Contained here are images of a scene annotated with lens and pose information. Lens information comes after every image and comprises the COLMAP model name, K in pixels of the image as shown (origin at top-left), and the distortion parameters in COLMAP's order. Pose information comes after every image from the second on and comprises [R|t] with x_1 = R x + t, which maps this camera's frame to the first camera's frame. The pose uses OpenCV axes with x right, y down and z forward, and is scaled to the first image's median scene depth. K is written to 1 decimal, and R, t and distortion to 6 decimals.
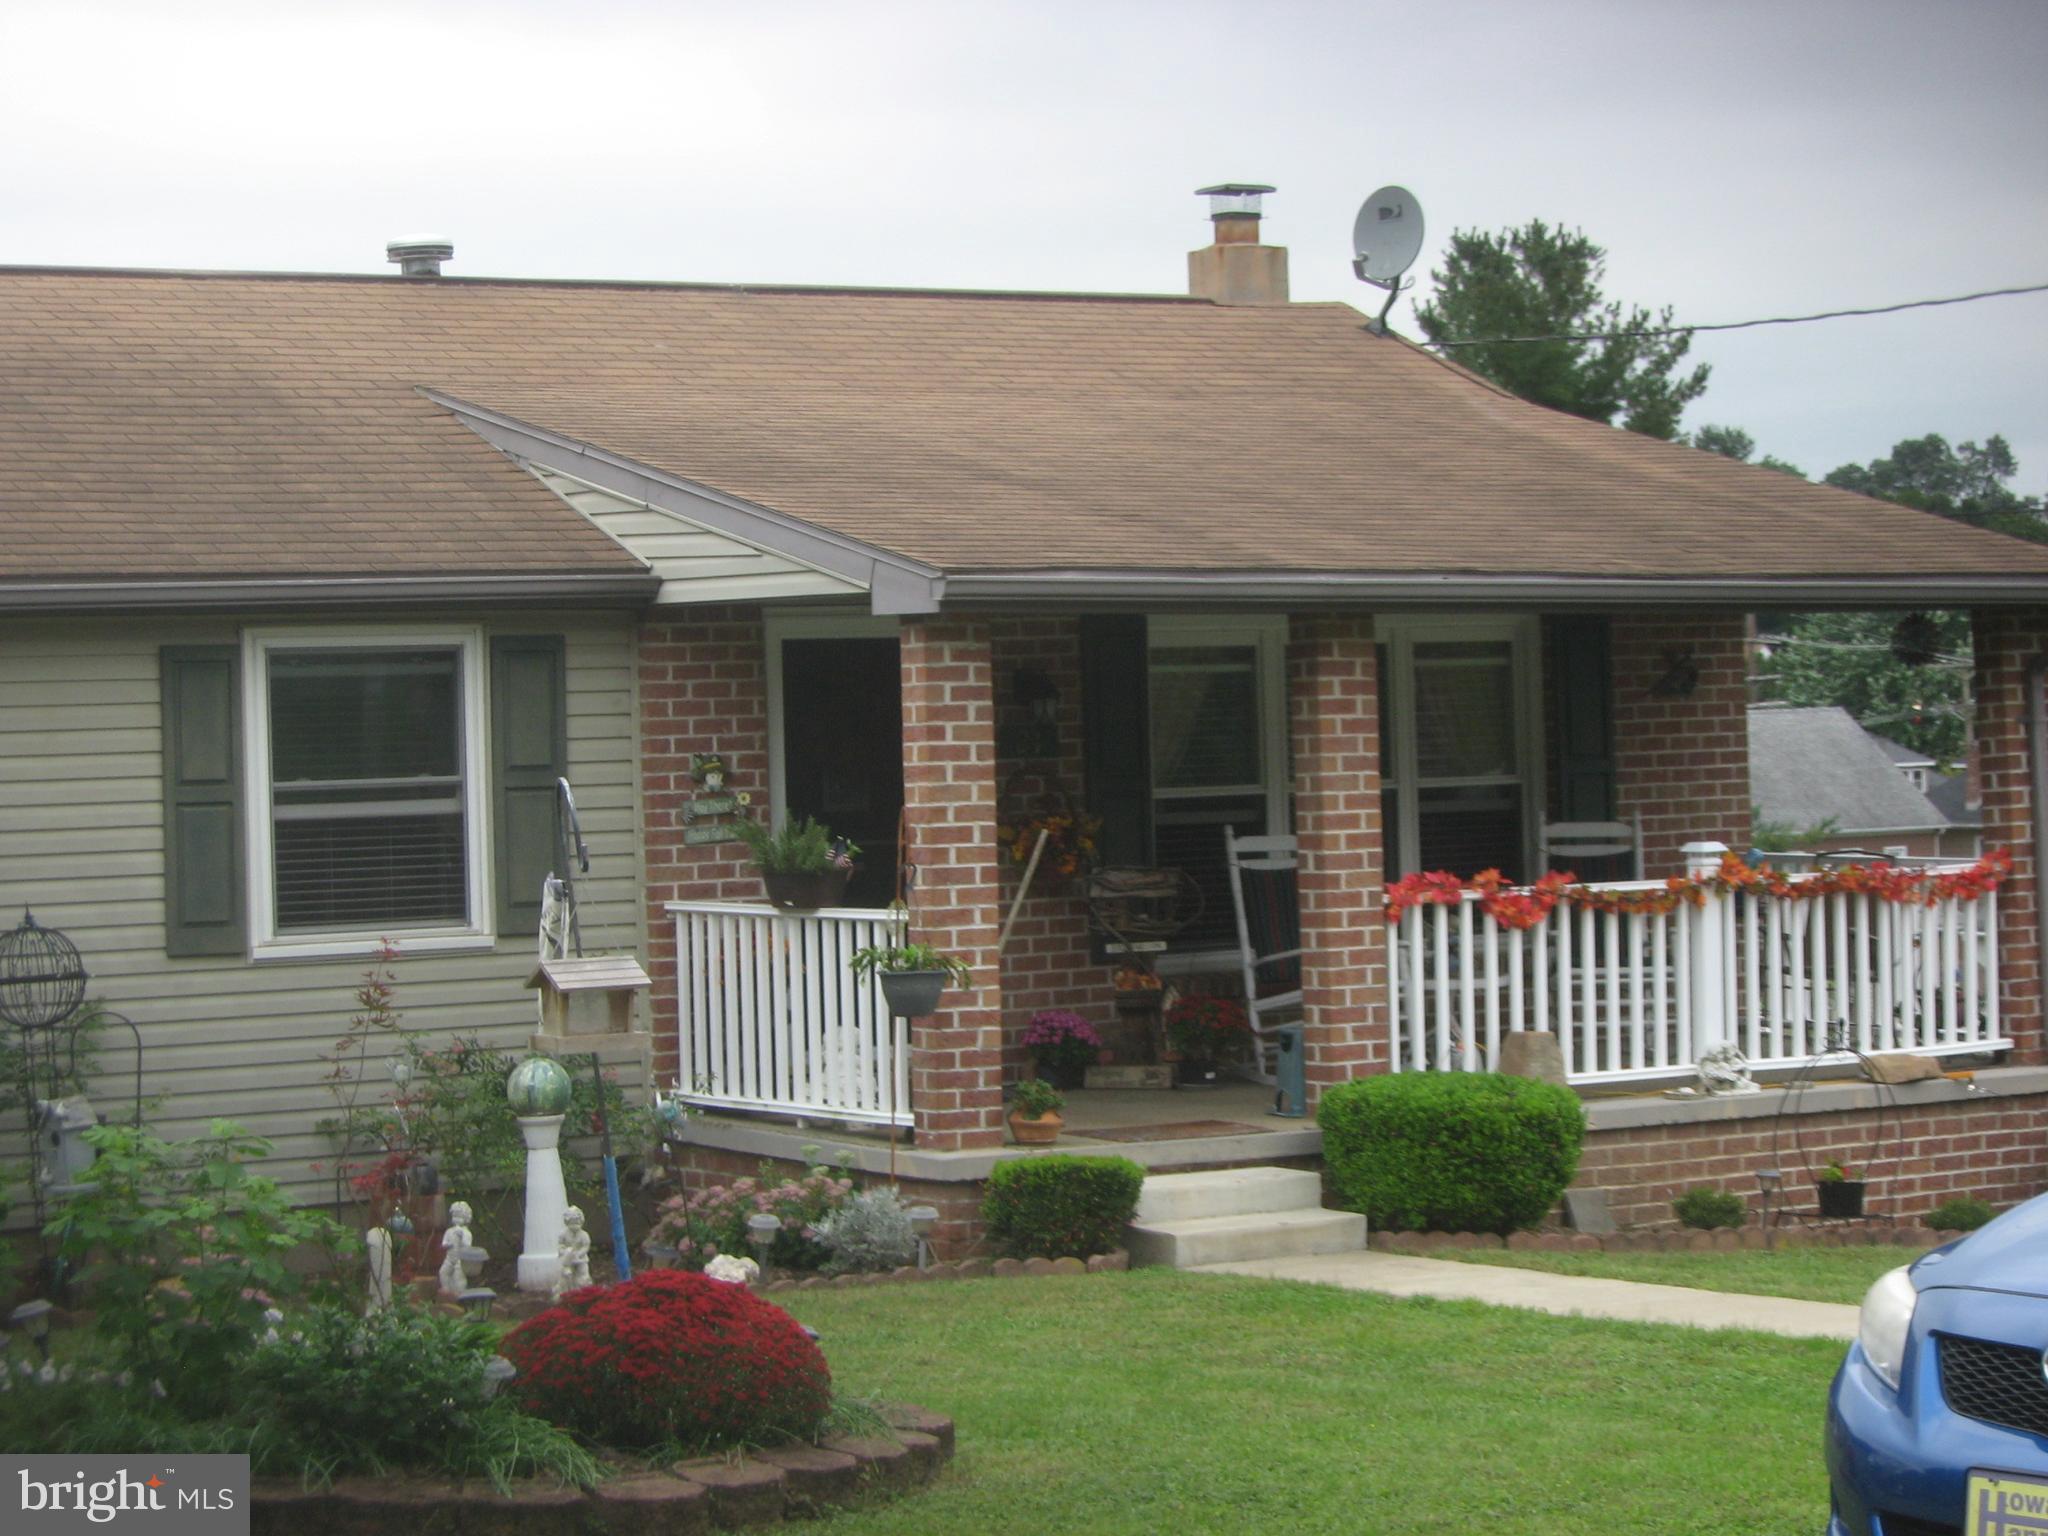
lens RADIAL K [[4870.2, 0, 1019.6], [0, 4870.2, 771.1], [0, 0, 1]] dist [-0.114281, 0.000000]
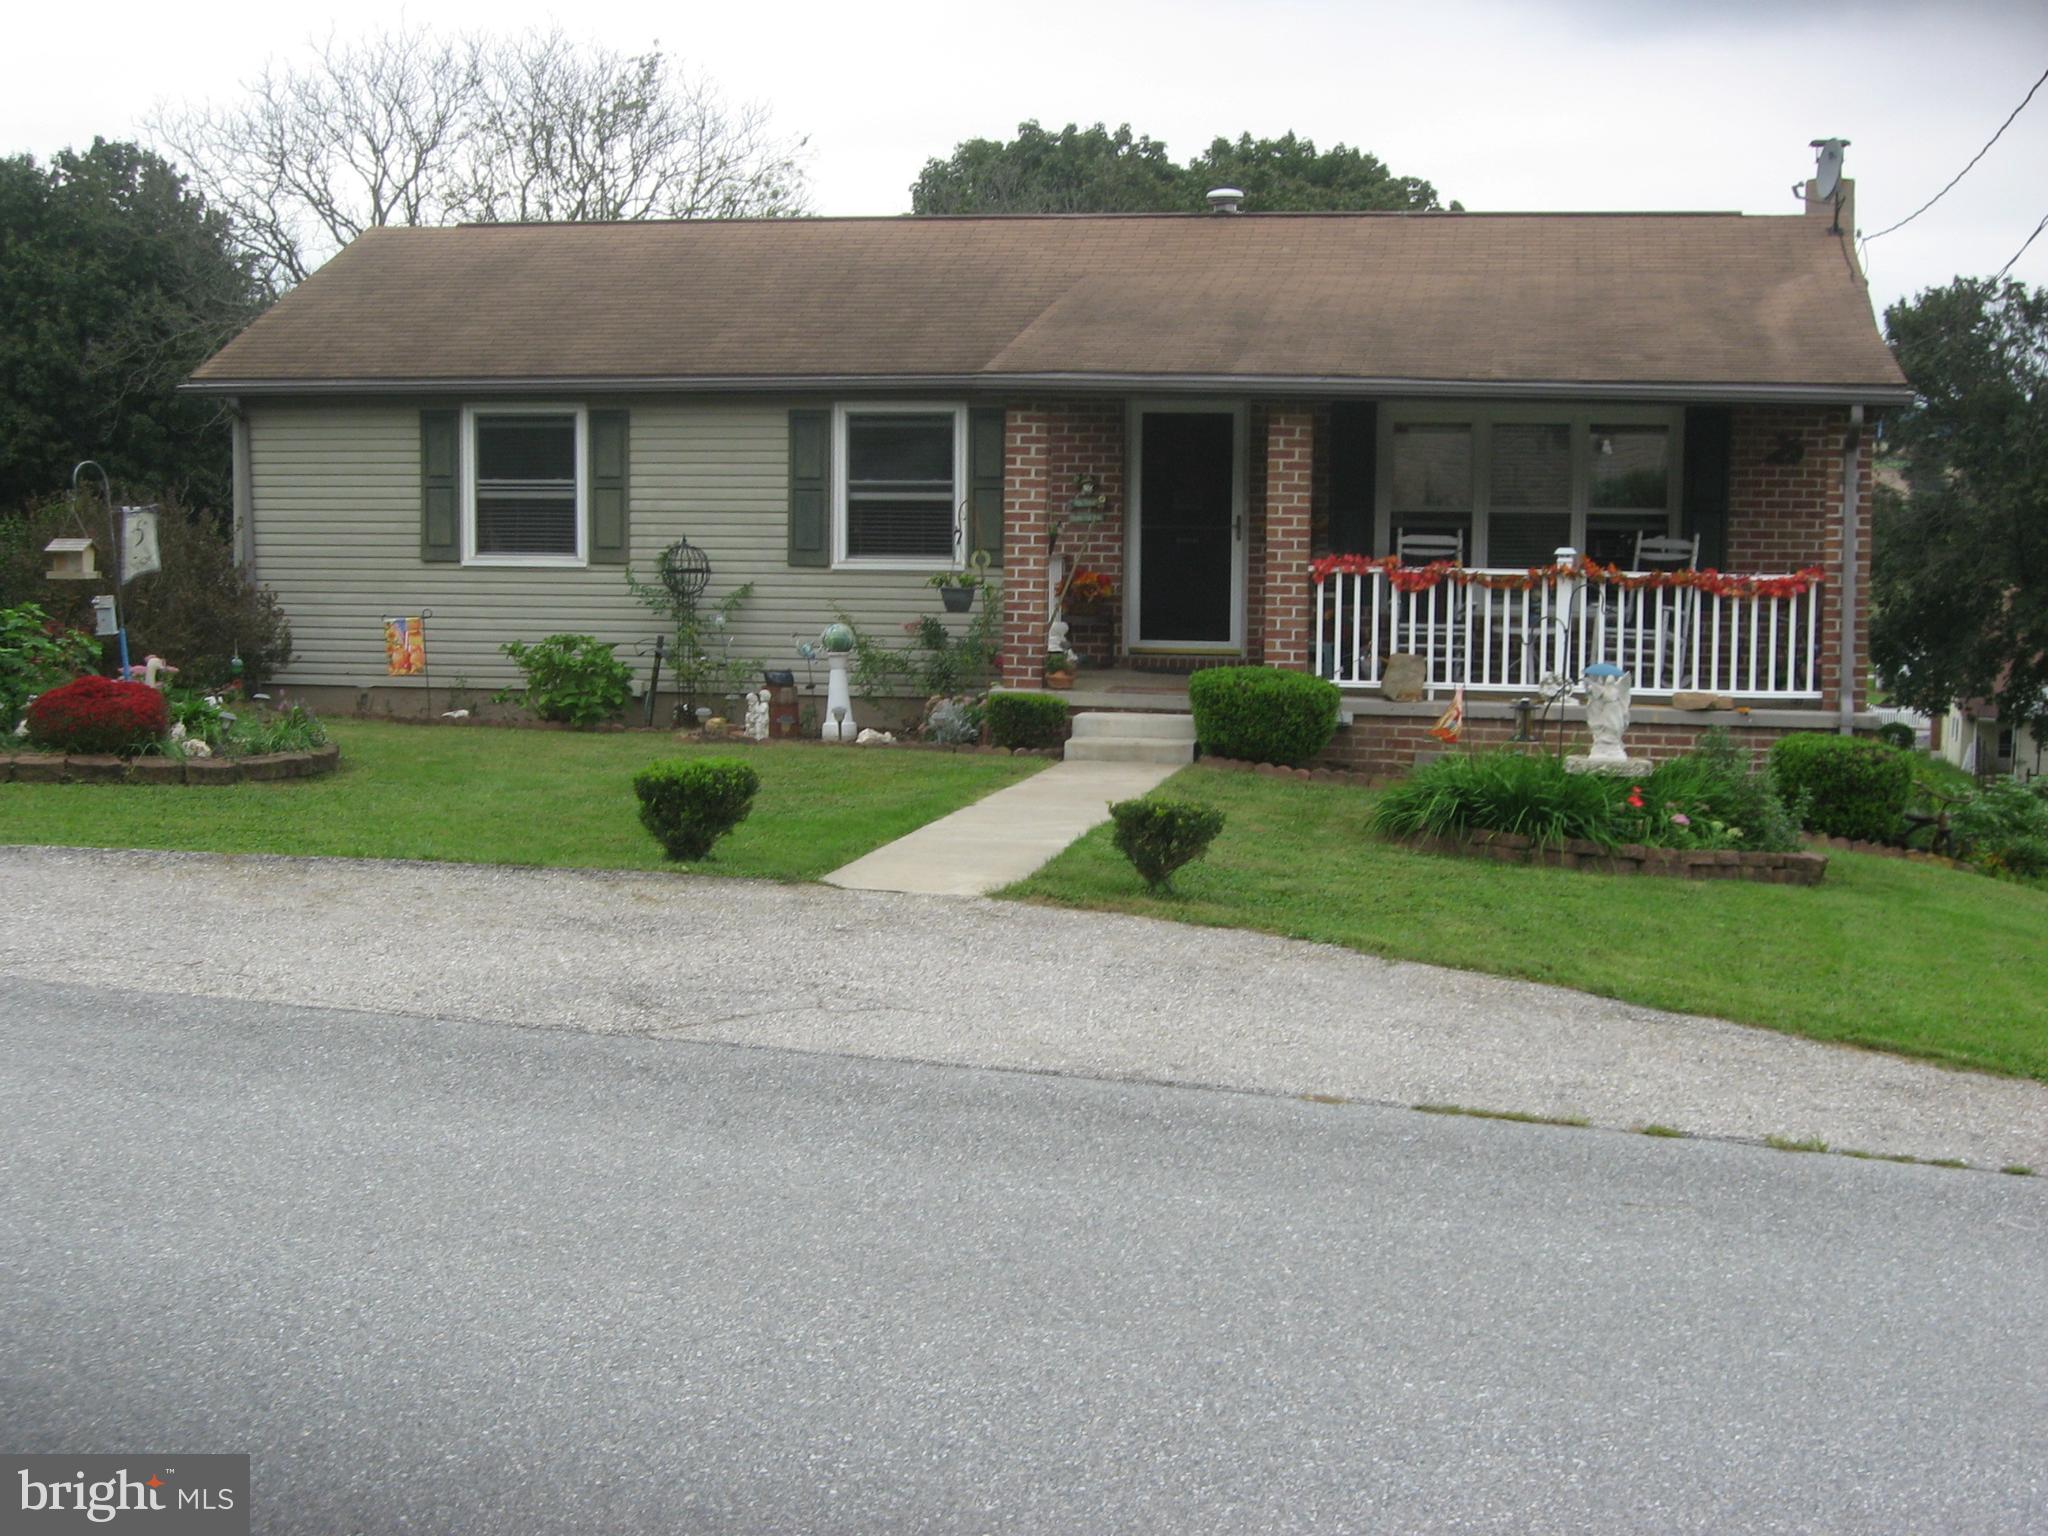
lens RADIAL K [[2861.8, 0, 1003.6], [0, 2861.8, 796.9], [0, 0, 1]] dist [-0.133579, 0.000000]
pose [[0.722515, 0.104396, -0.683427, 0.691236], [-0.035457, 0.992828, 0.114173, -0.004694], [0.690445, -0.058260, 0.721035, 0.199958]]
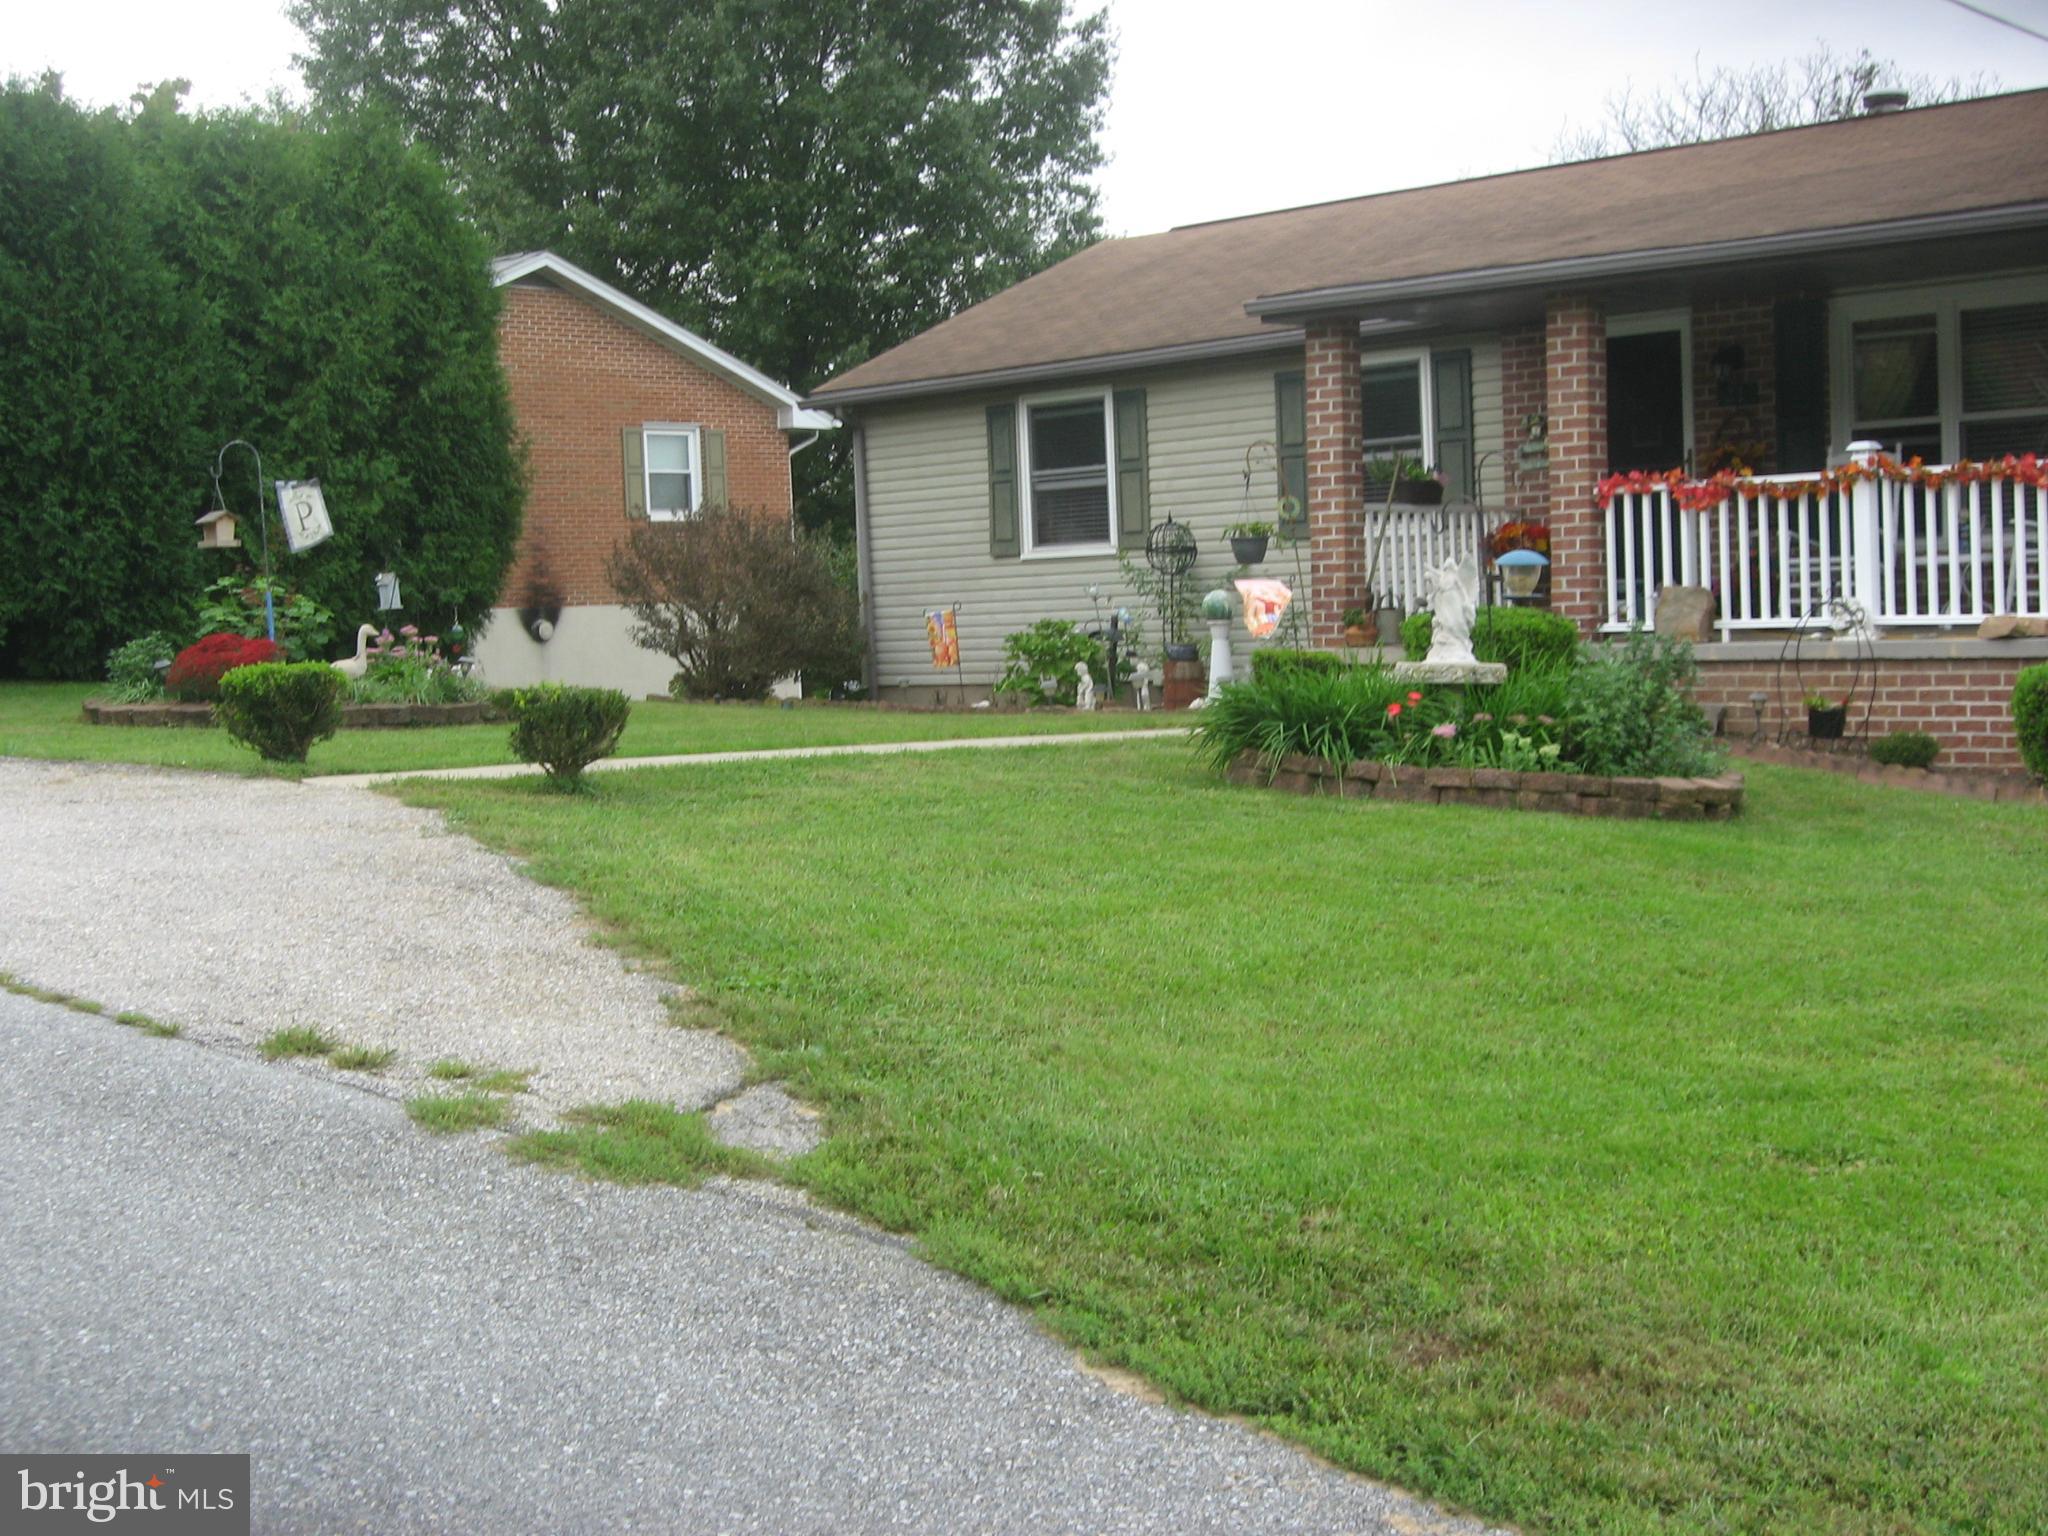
lens RADIAL K [[2861.8, 0, 1021.9], [0, 2861.8, 789.6], [0, 0, 1]] dist [-0.133579, 0.000000]
pose [[0.198092, 0.072380, -0.977507, 0.867884], [0.017737, 0.996842, 0.077406, 0.046334], [0.980023, -0.032672, 0.196183, 0.669386]]
